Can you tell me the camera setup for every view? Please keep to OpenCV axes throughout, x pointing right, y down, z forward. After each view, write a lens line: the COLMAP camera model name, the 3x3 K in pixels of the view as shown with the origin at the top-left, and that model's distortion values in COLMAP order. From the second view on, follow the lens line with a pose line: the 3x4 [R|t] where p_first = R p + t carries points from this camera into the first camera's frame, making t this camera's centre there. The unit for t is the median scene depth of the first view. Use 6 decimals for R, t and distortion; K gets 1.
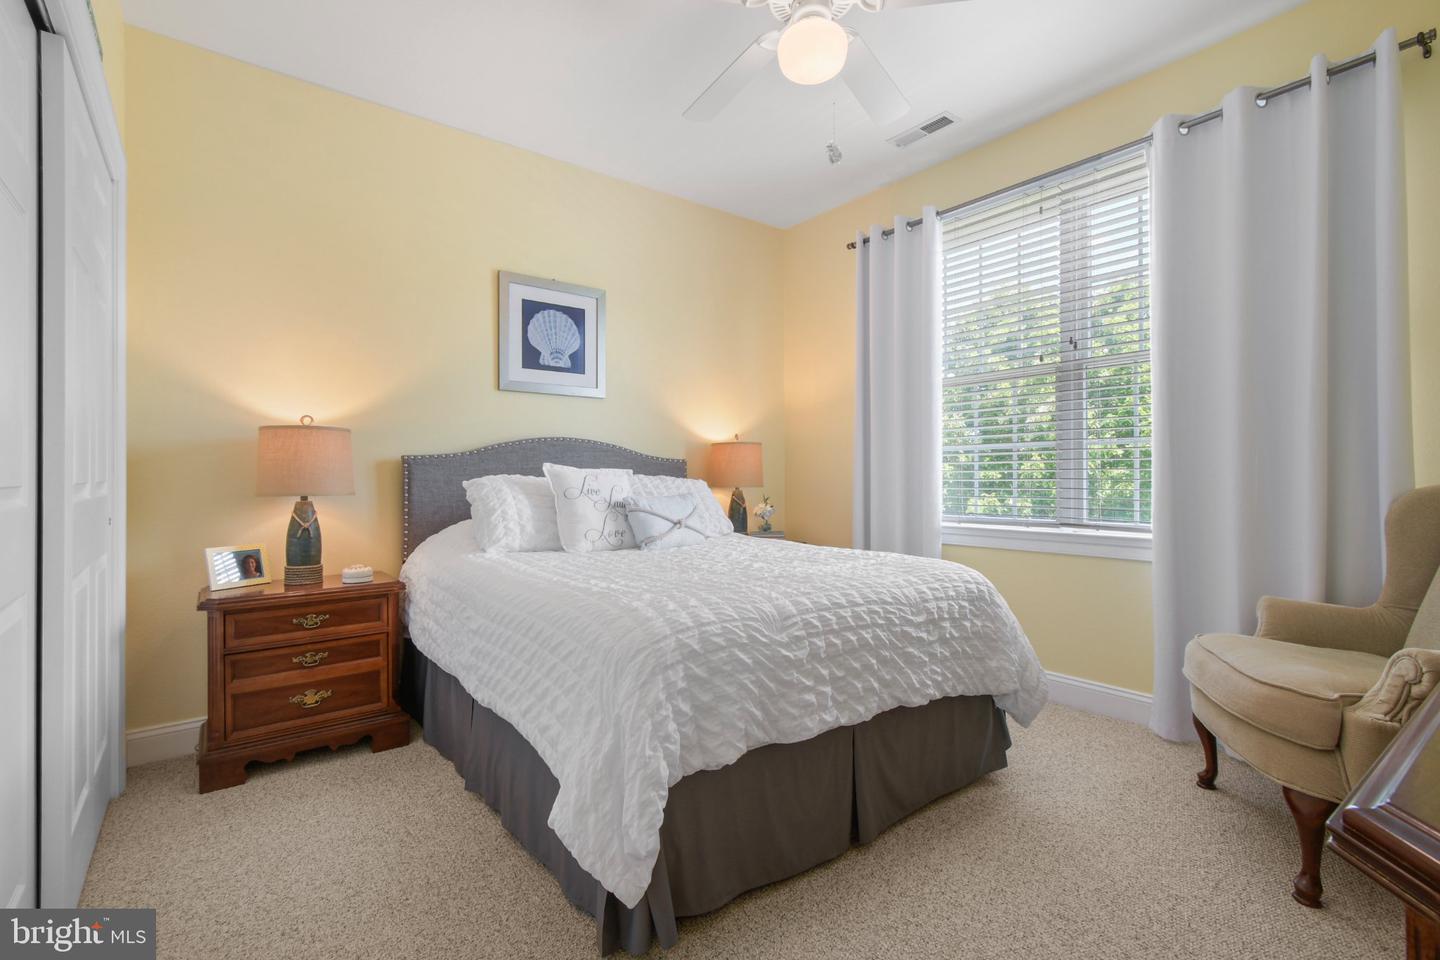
lens RADIAL K [[644.3, 0, 714.0], [0, 644.3, 492.2], [0, 0, 1]] dist [0.003108, -0.000195]
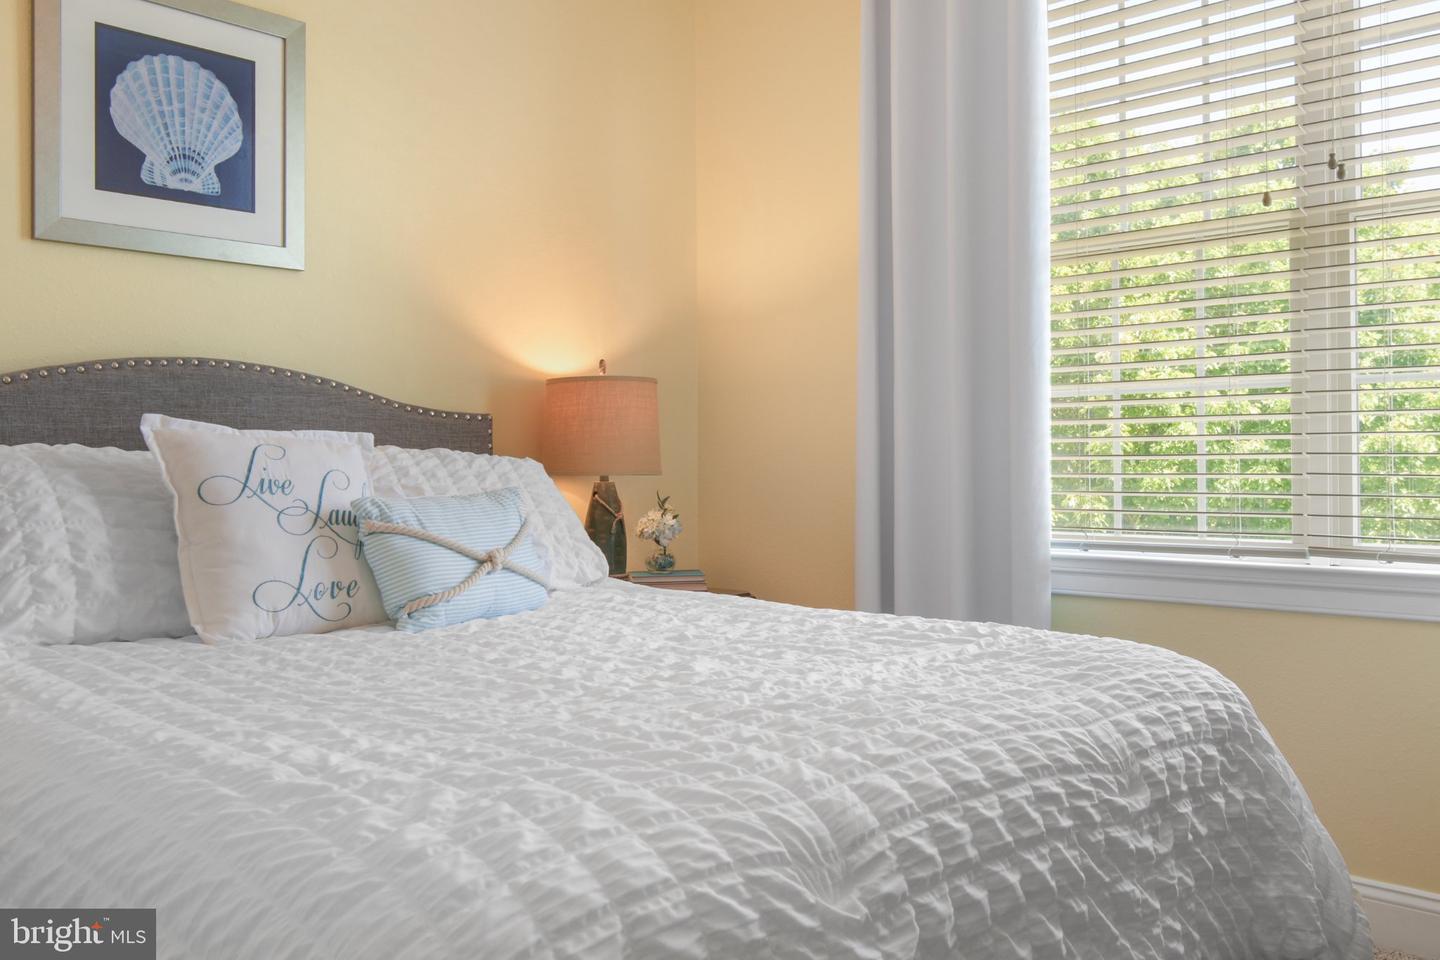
lens RADIAL K [[1225.4, 0, 717.7], [0, 1225.4, 463.0], [0, 0, 1]] dist [0.001627, 0.002438]
pose [[0.986814, -0.002330, 0.161841, -0.041525], [0.005526, 0.999798, -0.019301, 0.001134], [-0.161763, 0.019941, 0.986628, 0.216217]]
